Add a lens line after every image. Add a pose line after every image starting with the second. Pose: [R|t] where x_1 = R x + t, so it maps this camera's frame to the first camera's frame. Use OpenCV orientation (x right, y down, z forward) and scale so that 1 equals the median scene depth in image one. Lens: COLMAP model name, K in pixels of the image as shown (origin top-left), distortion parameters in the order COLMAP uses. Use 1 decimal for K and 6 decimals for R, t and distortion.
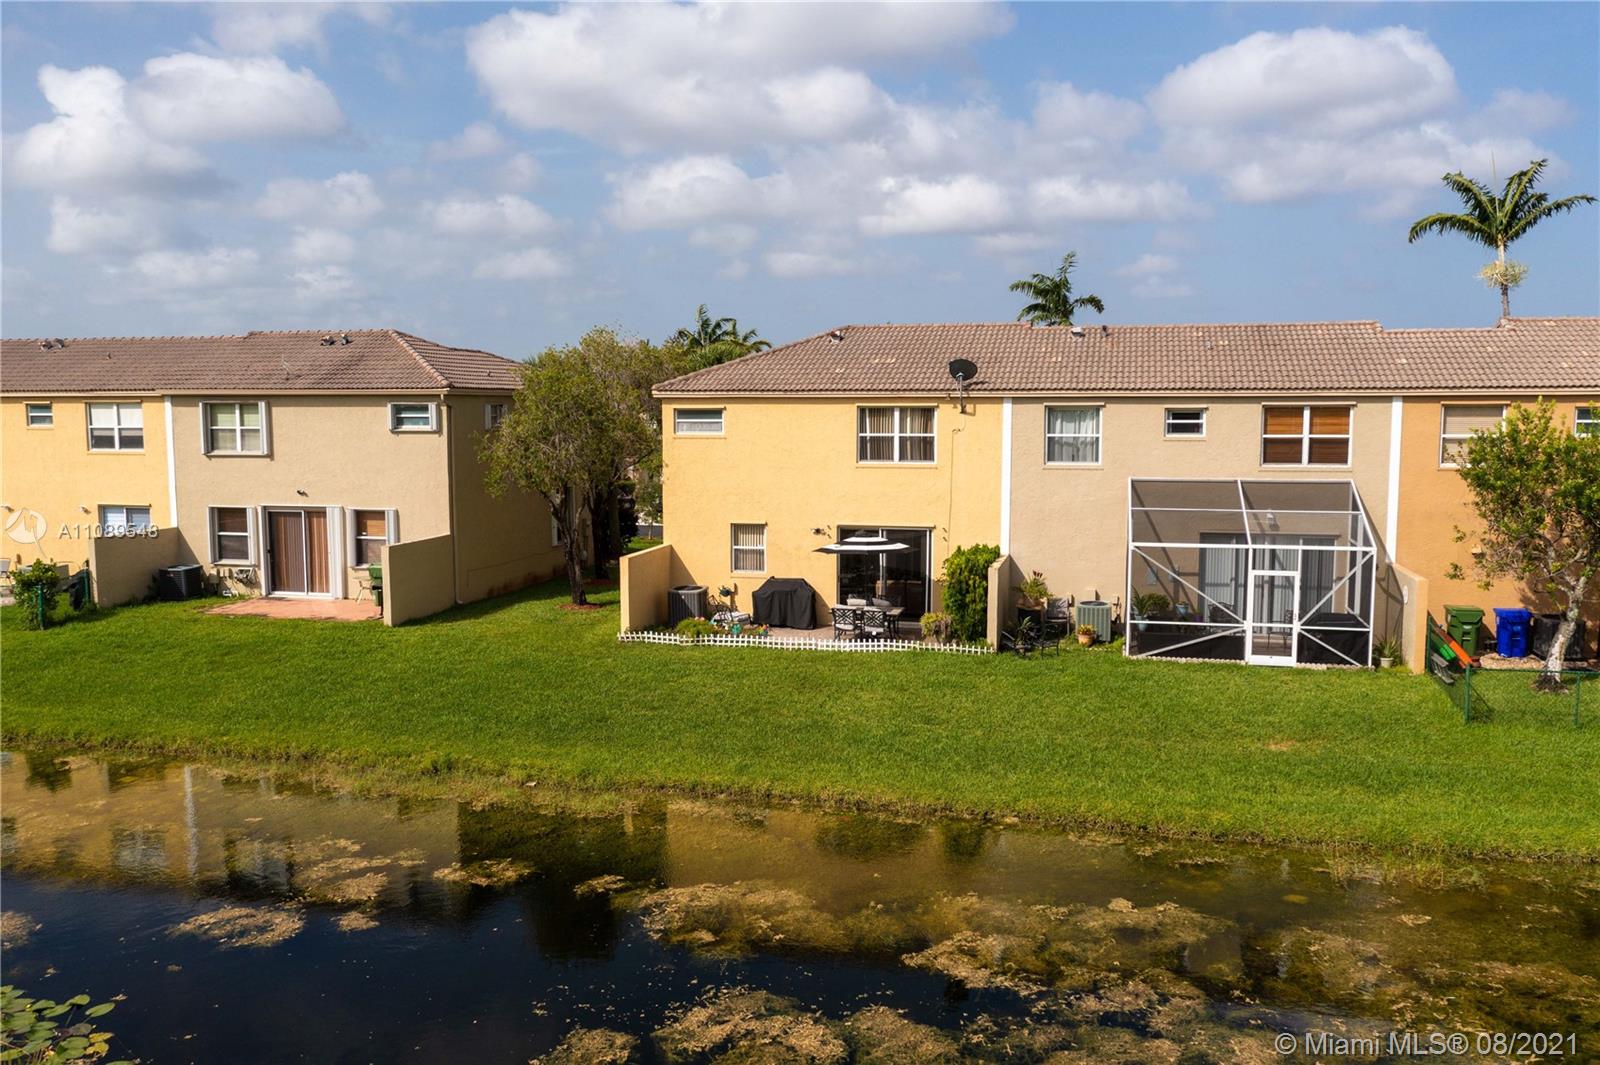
lens RADIAL K [[1257.5, 0, 800.0], [0, 1257.5, 532.5], [0, 0, 1]] dist [-0.021971, 0.007377]
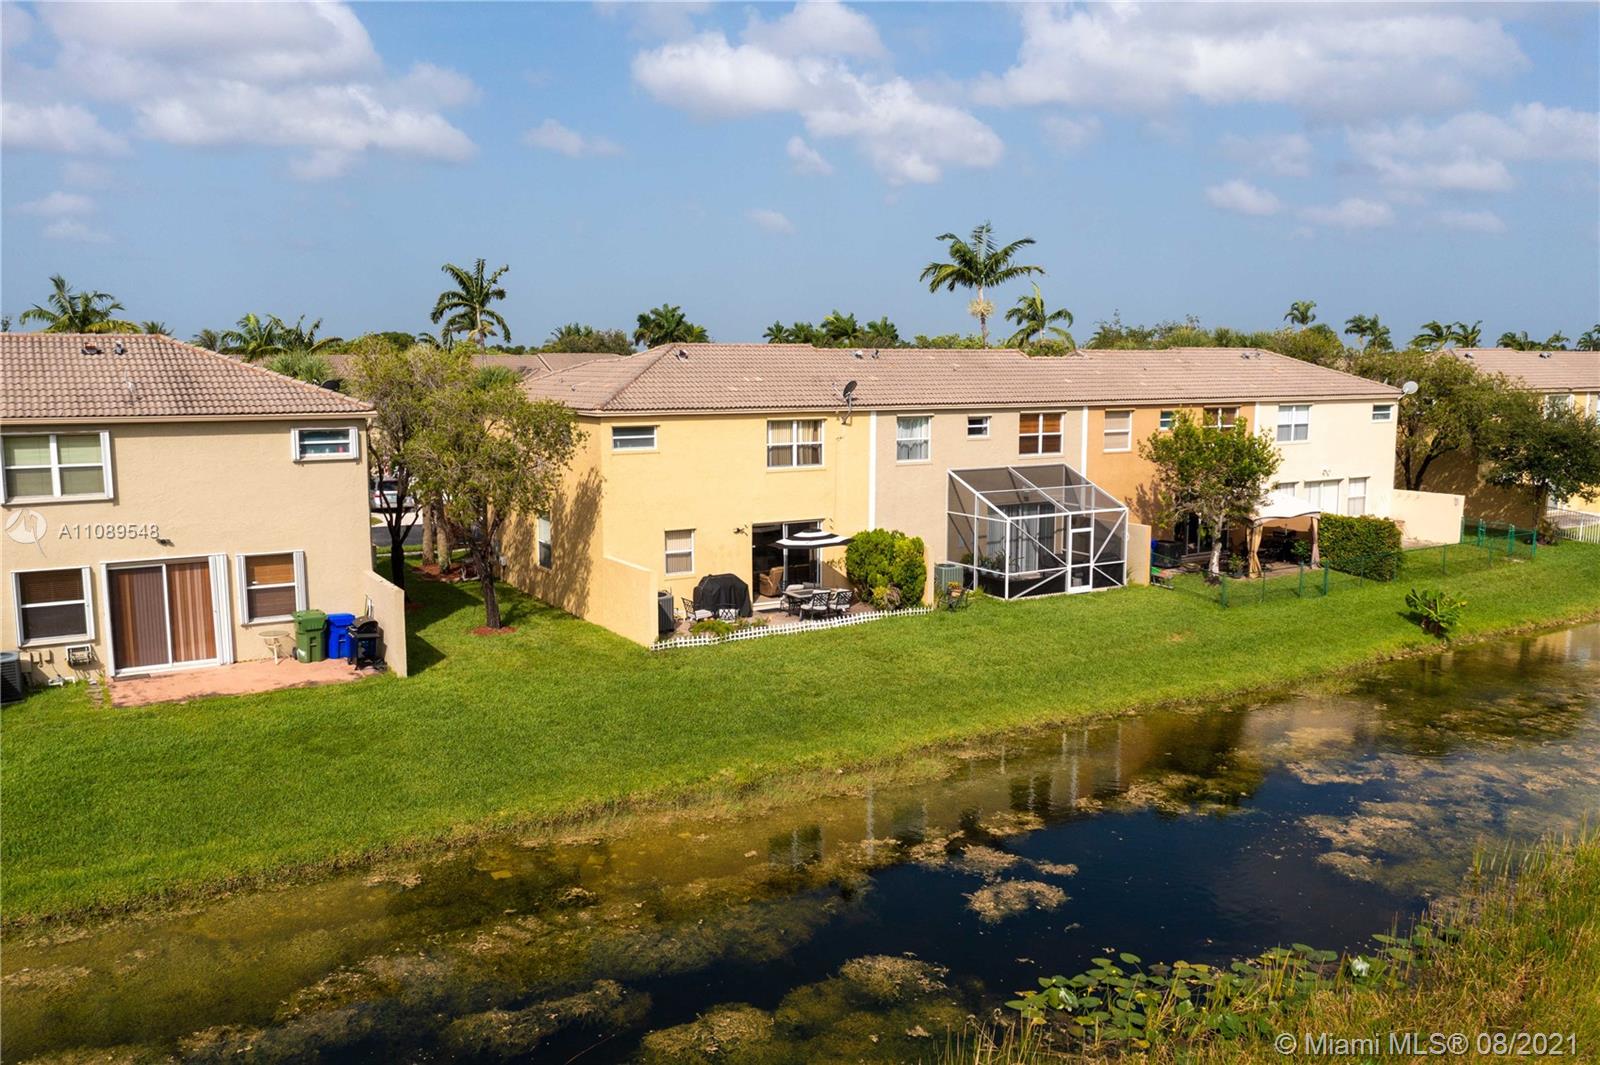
lens RADIAL K [[1257.5, 0, 800.0], [0, 1257.5, 532.5], [0, 0, 1]] dist [-0.021971, 0.007377]
pose [[0.704983, -0.091931, 0.703240, -0.789068], [0.069296, 0.995748, 0.060702, -0.068321], [-0.705830, 0.005938, 0.708356, 0.163697]]
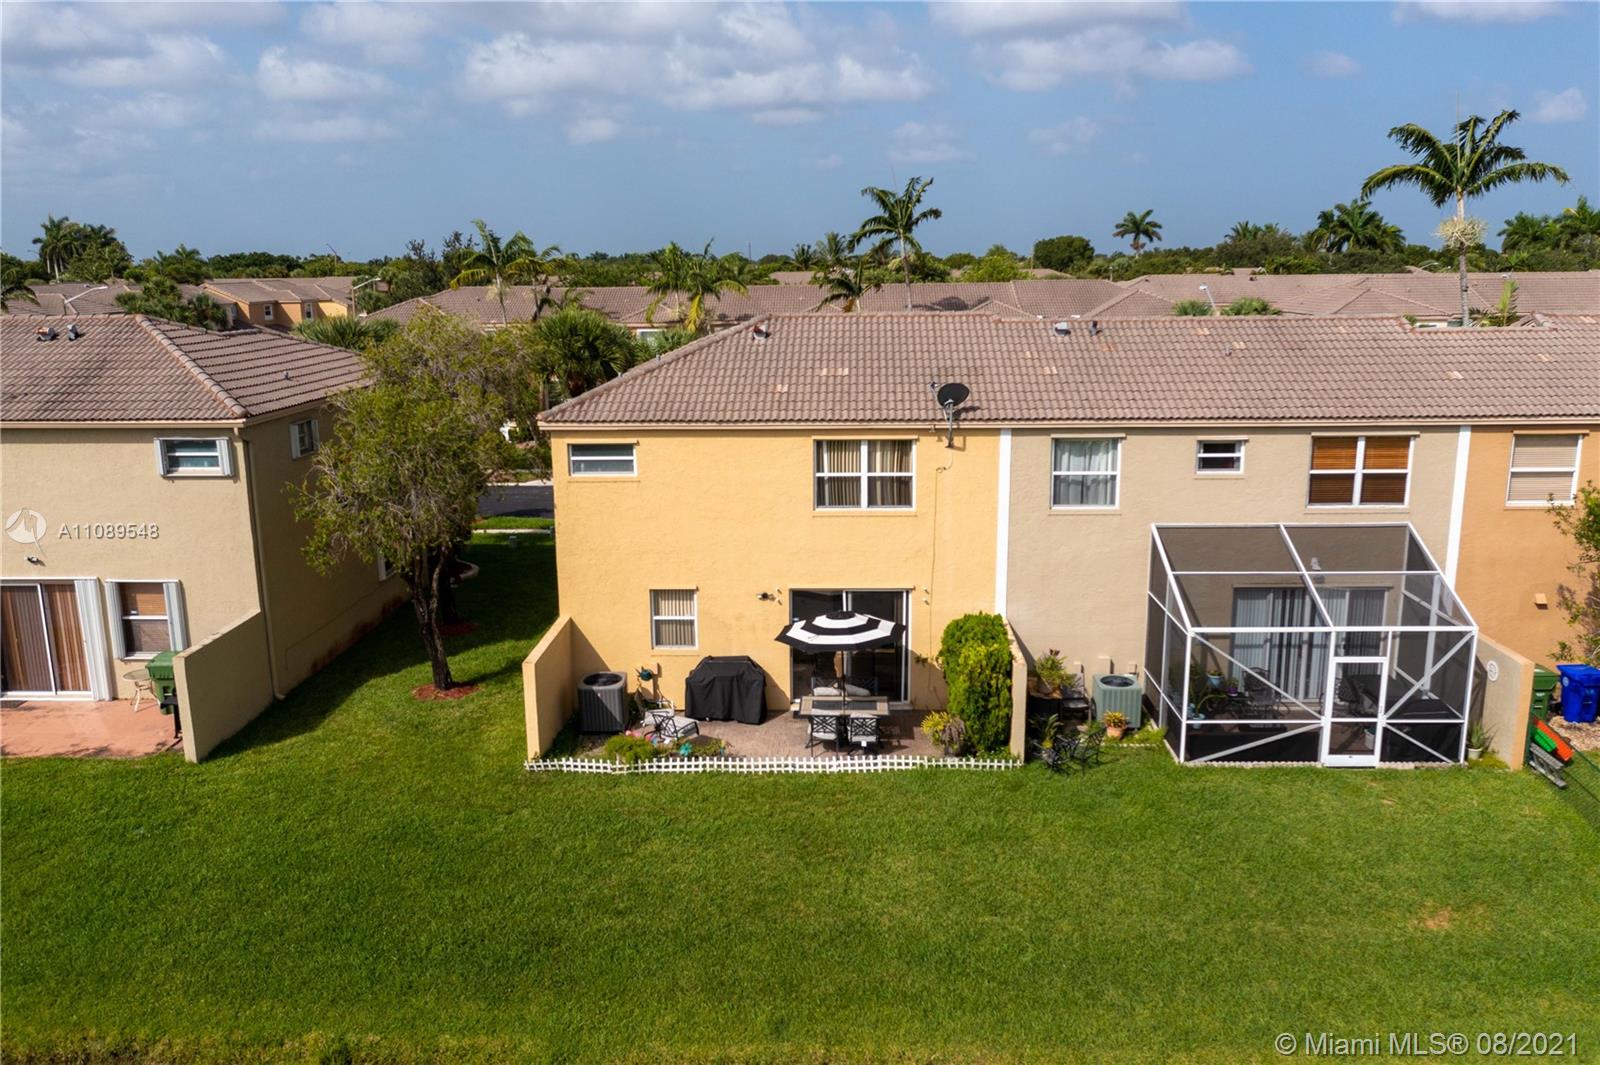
lens RADIAL K [[1257.5, 0, 800.0], [0, 1257.5, 532.5], [0, 0, 1]] dist [-0.021971, 0.007377]
pose [[0.978941, -0.051679, 0.197492, -0.124550], [0.029560, 0.993115, 0.113349, -0.136896], [-0.201990, -0.105124, 0.973729, 0.245961]]
